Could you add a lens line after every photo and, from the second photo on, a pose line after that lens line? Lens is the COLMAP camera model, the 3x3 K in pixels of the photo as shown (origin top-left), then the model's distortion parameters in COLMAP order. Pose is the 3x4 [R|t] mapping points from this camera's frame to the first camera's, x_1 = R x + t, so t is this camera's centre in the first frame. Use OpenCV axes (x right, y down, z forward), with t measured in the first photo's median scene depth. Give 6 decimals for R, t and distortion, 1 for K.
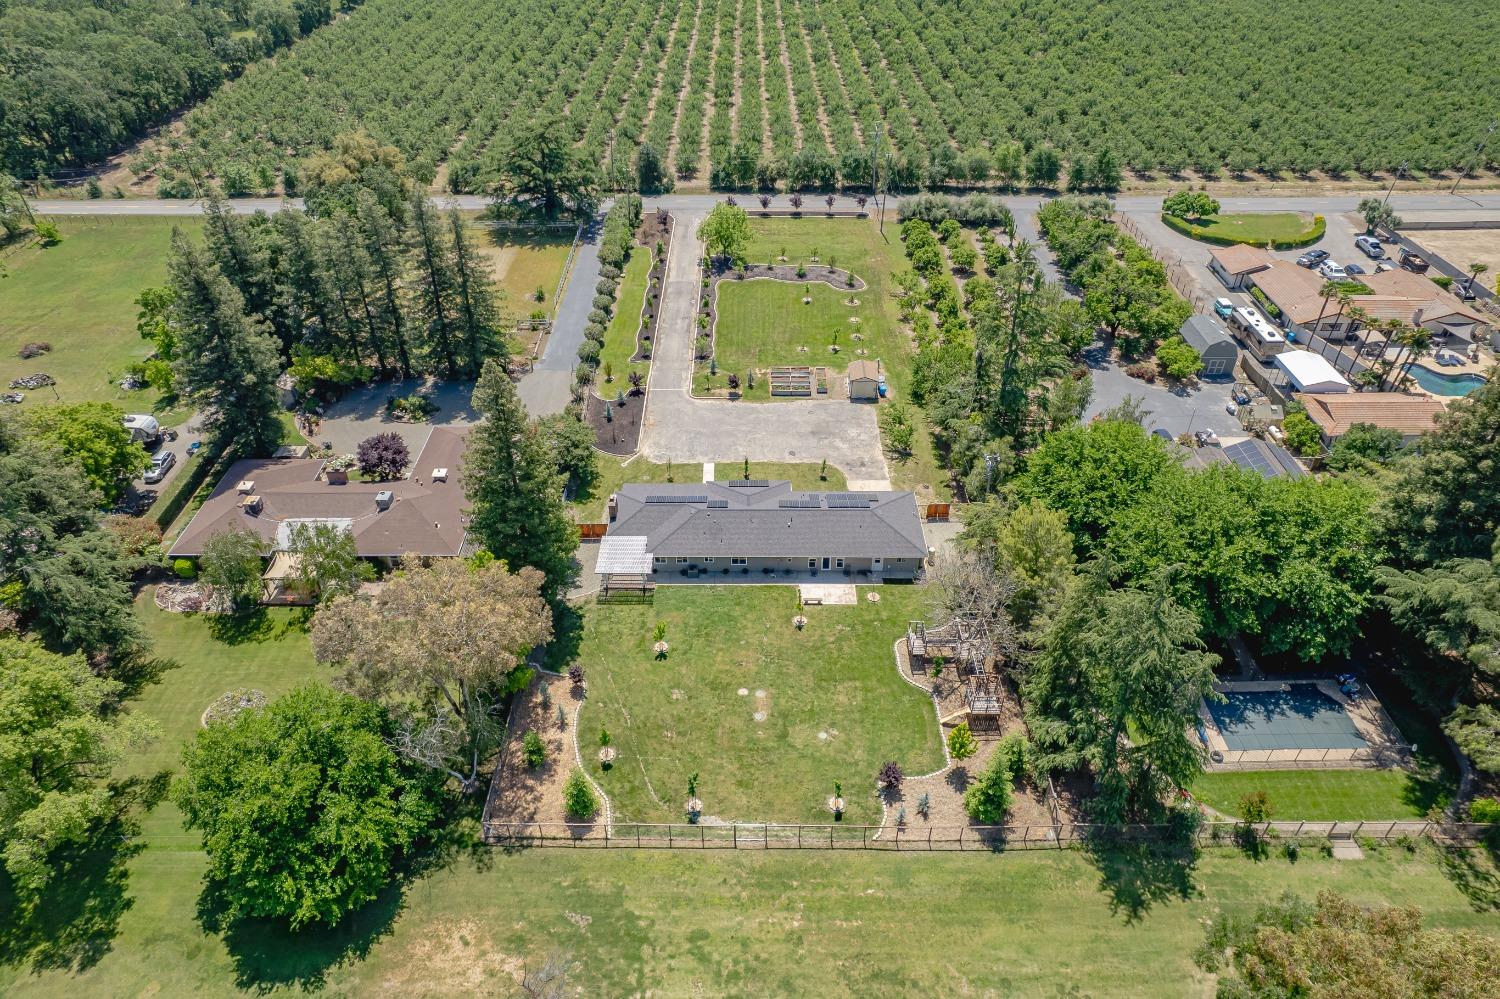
lens RADIAL K [[954.4, 0, 741.5], [0, 954.4, 507.7], [0, 0, 1]] dist [-0.072441, 0.062103]
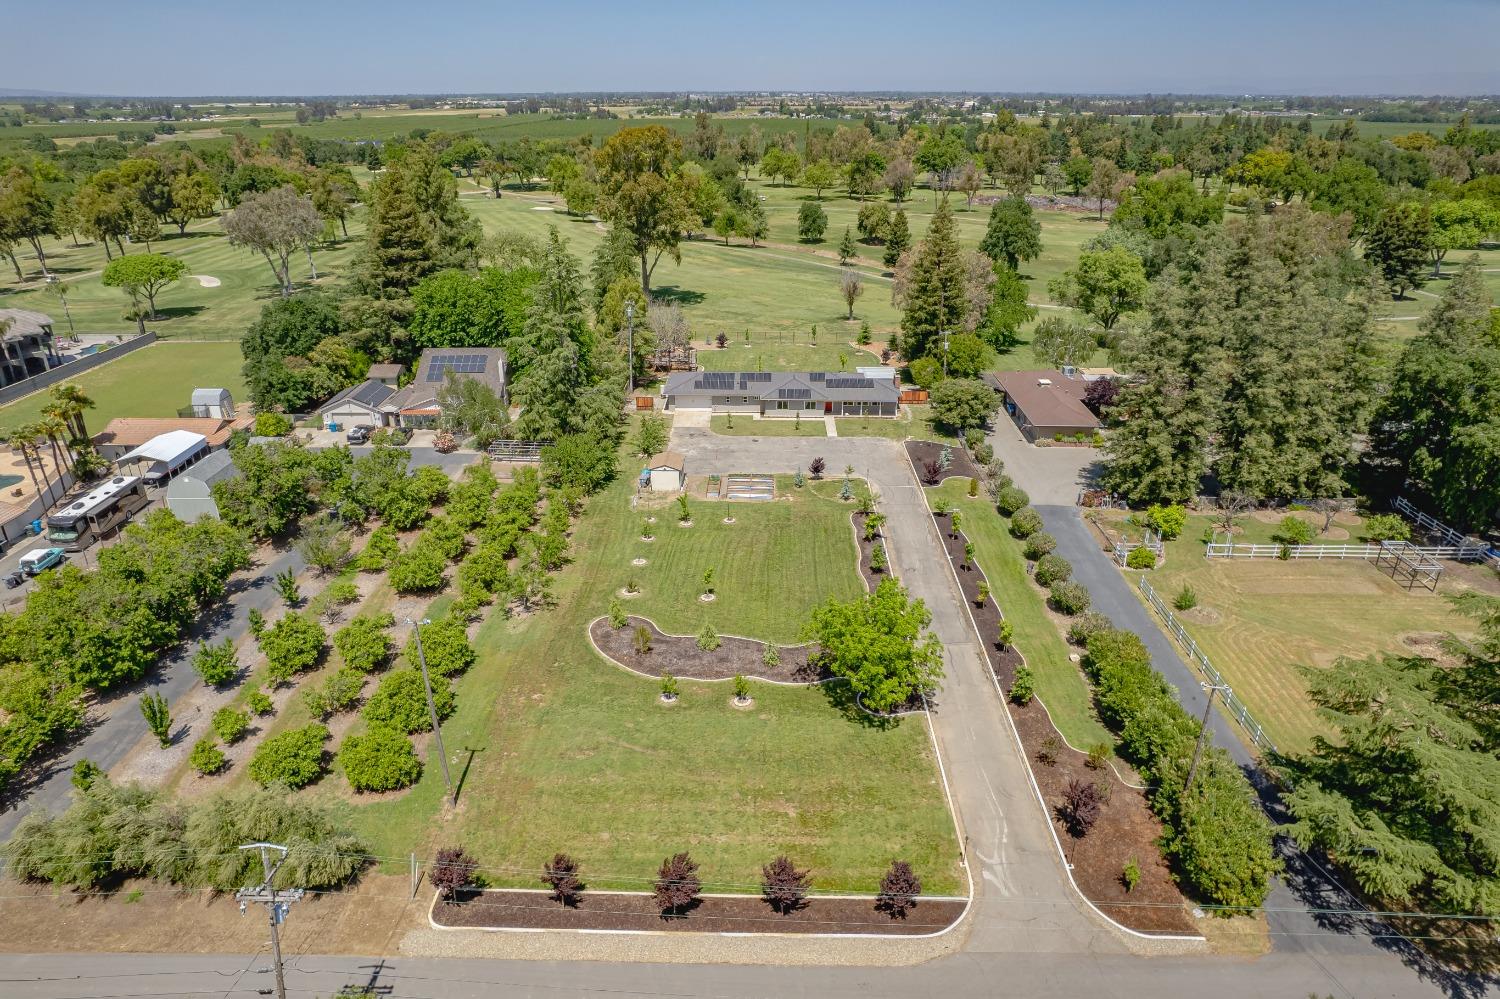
lens RADIAL K [[961.5, 0, 740.8], [0, 961.5, 503.1], [0, 0, 1]] dist [-0.079364, 0.071485]
pose [[-0.999809, -0.000107, 0.019560, 0.046520], [0.017163, 0.474908, 0.879868, -0.914193], [-0.009383, 0.880036, -0.474815, 1.490657]]
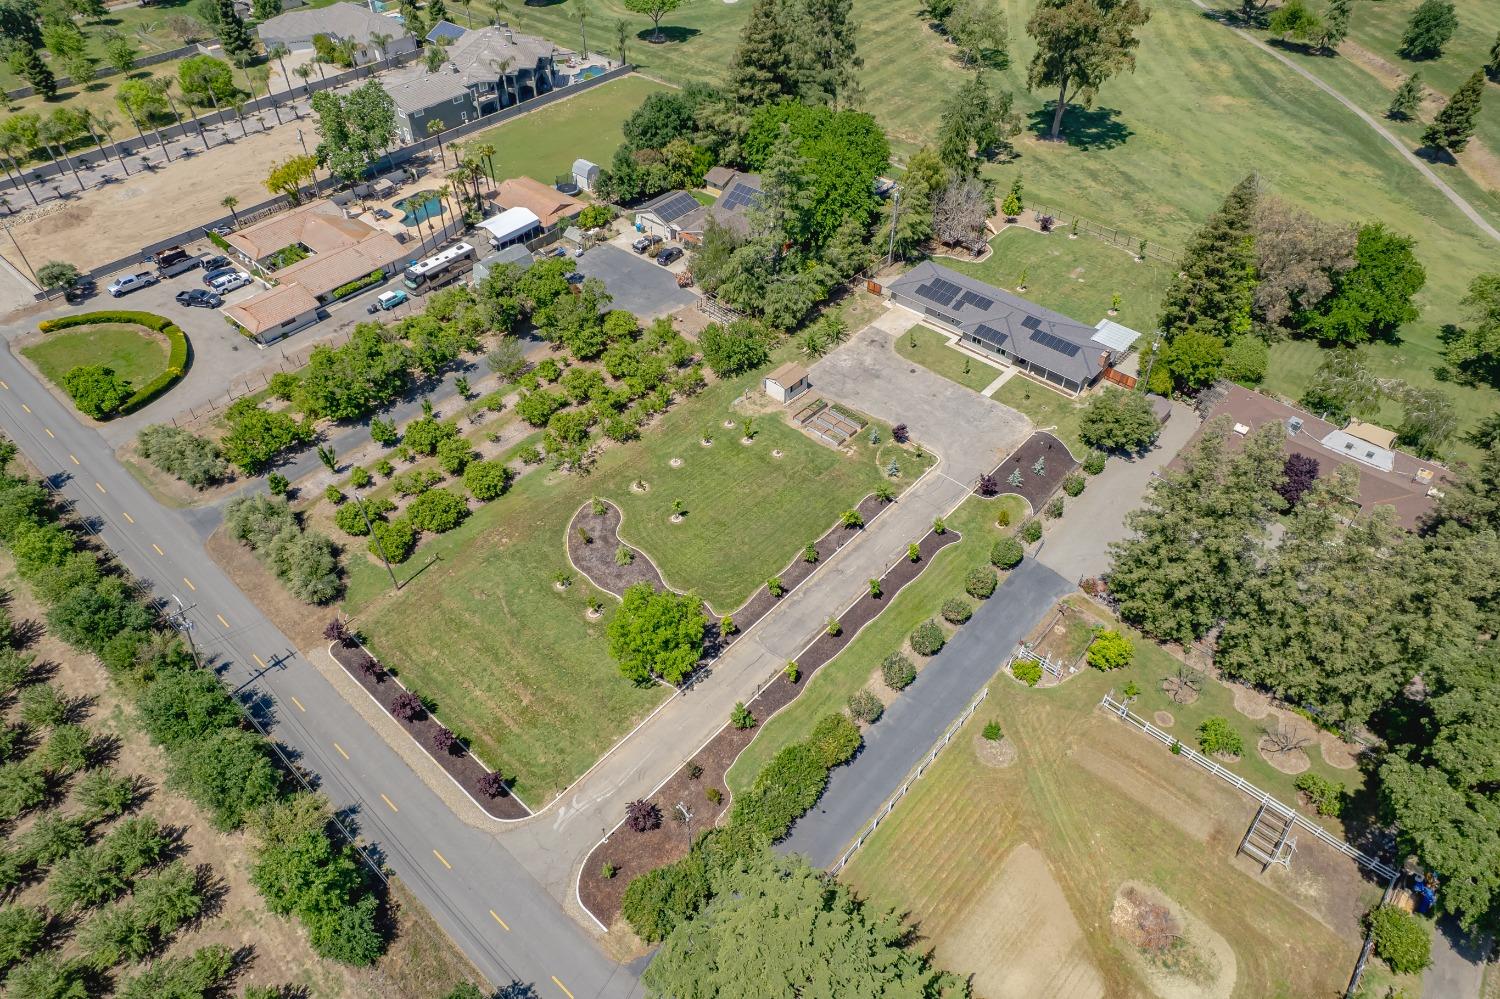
lens RADIAL K [[961.5, 0, 740.8], [0, 961.5, 503.1], [0, 0, 1]] dist [-0.079364, 0.071485]
pose [[-0.748414, -0.453227, 0.484213, -0.388952], [0.415463, 0.248711, 0.874948, -1.031873], [-0.516979, 0.855995, 0.002160, 1.174533]]
